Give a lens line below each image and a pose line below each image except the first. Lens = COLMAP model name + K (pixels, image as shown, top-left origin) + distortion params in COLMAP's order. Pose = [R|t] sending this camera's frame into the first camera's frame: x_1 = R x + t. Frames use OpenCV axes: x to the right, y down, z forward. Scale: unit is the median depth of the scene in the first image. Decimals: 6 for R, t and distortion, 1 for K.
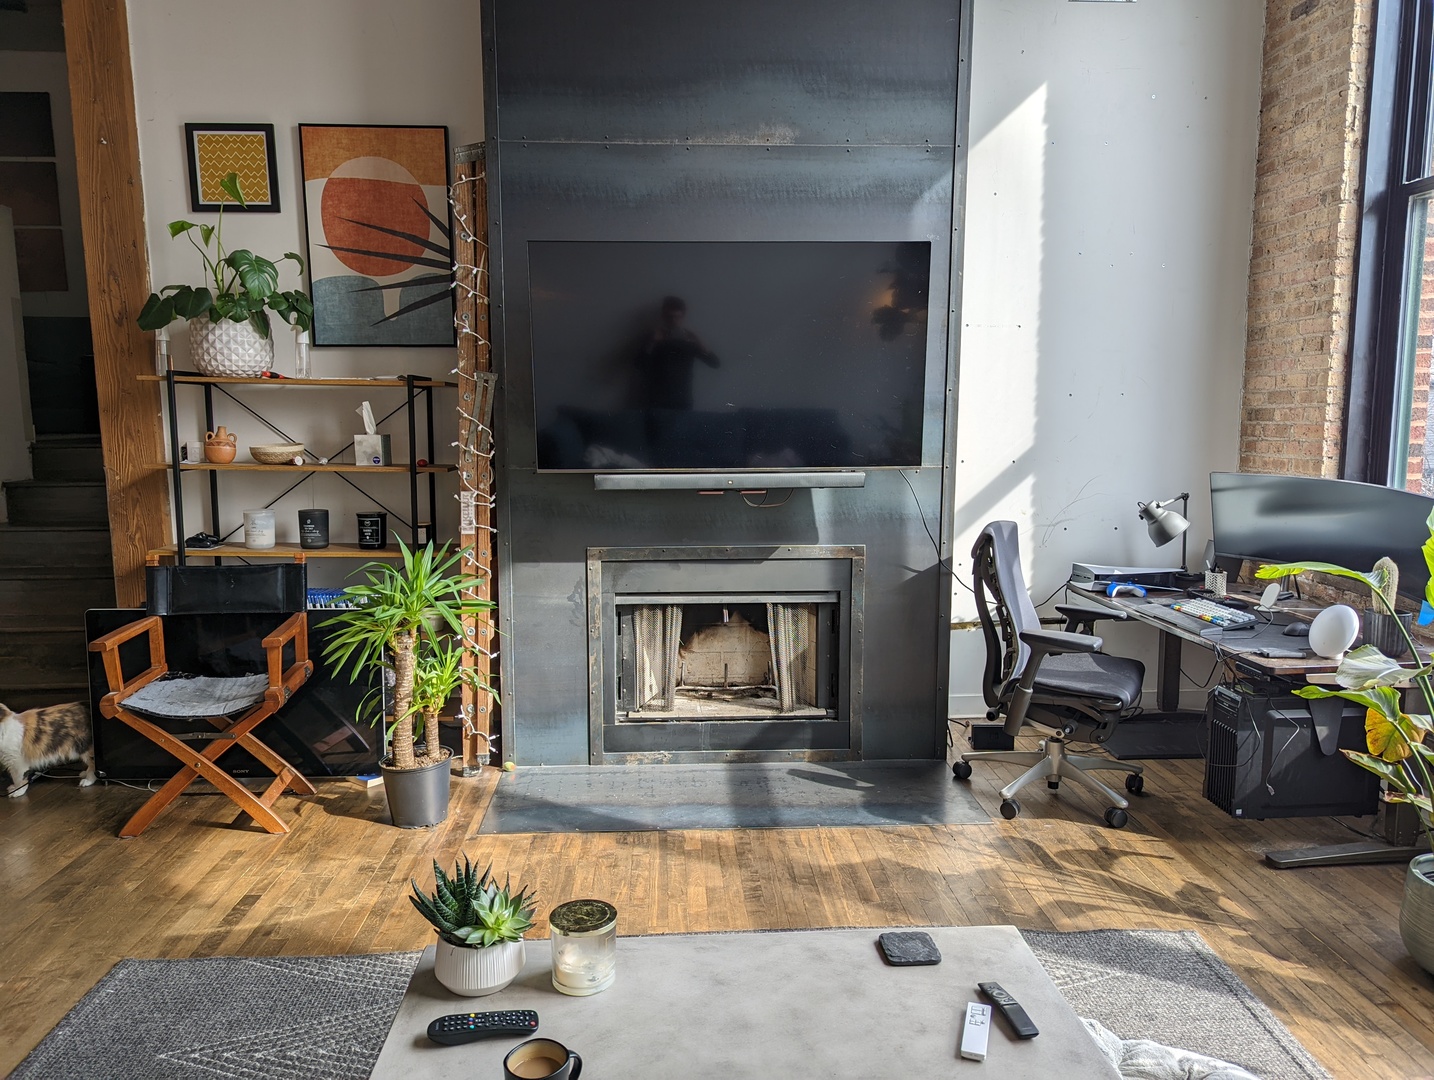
lens RADIAL K [[999.0, 0, 717.0], [0, 999.0, 540.0], [0, 0, 1]] dist [0.057187, -0.061948]
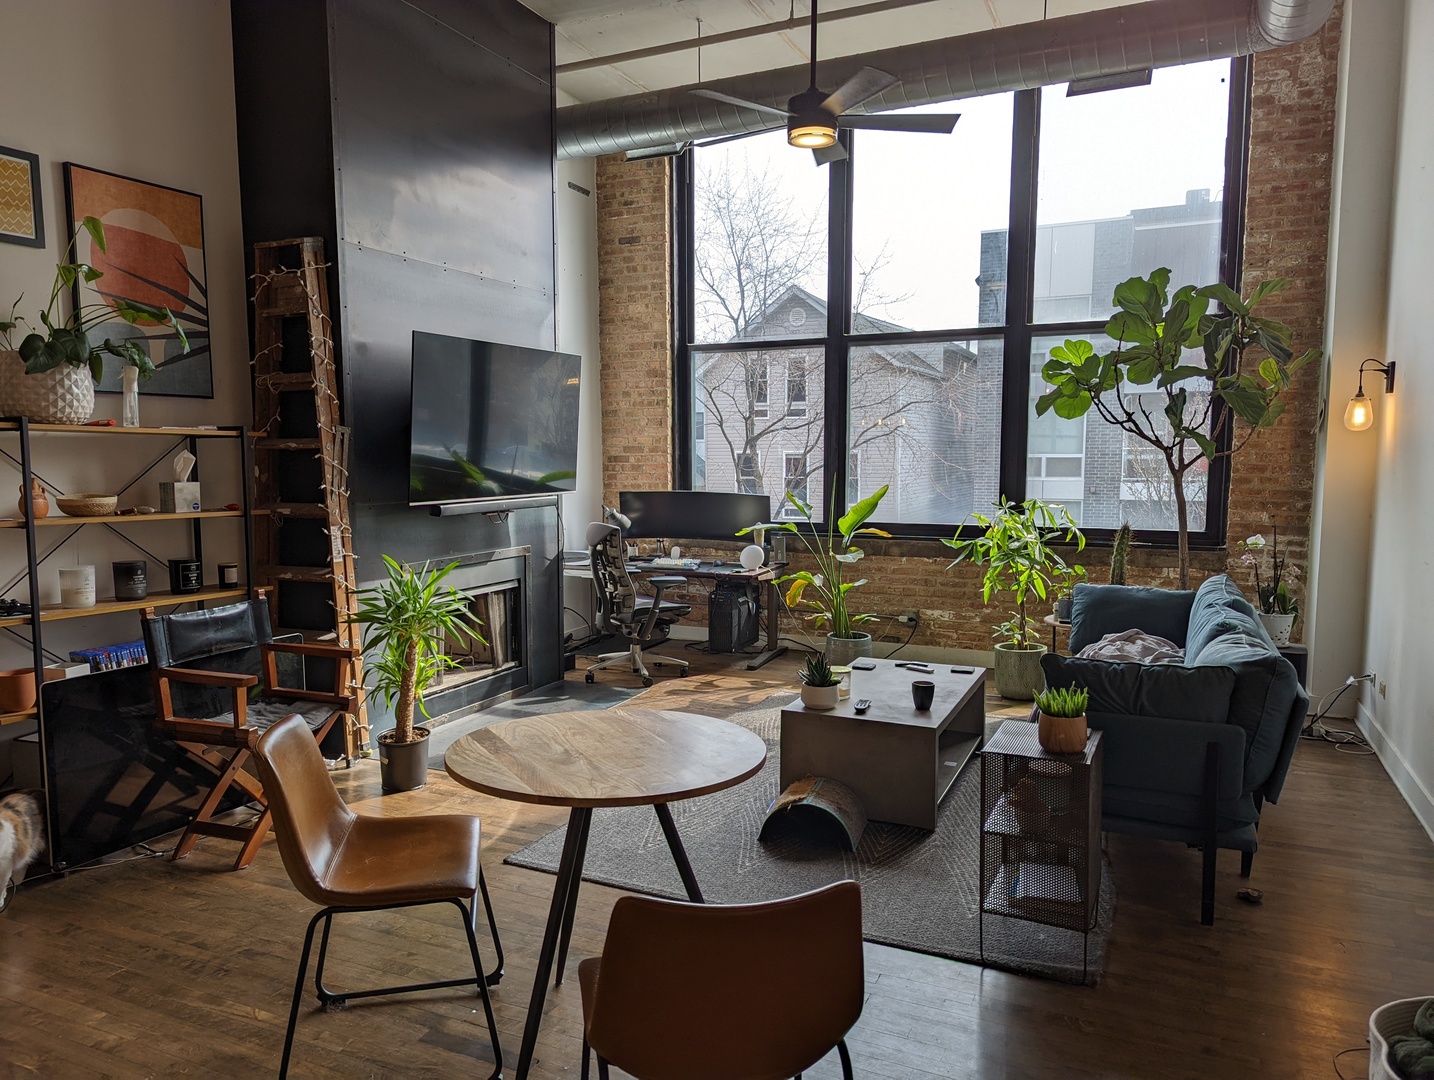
lens RADIAL K [[999.0, 0, 717.0], [0, 999.0, 540.0], [0, 0, 1]] dist [0.057187, -0.061948]
pose [[0.463728, -0.077586, 0.882574, -1.012005], [0.114673, 0.993035, 0.027044, -0.011478], [-0.878525, 0.088666, 0.469396, 0.041926]]
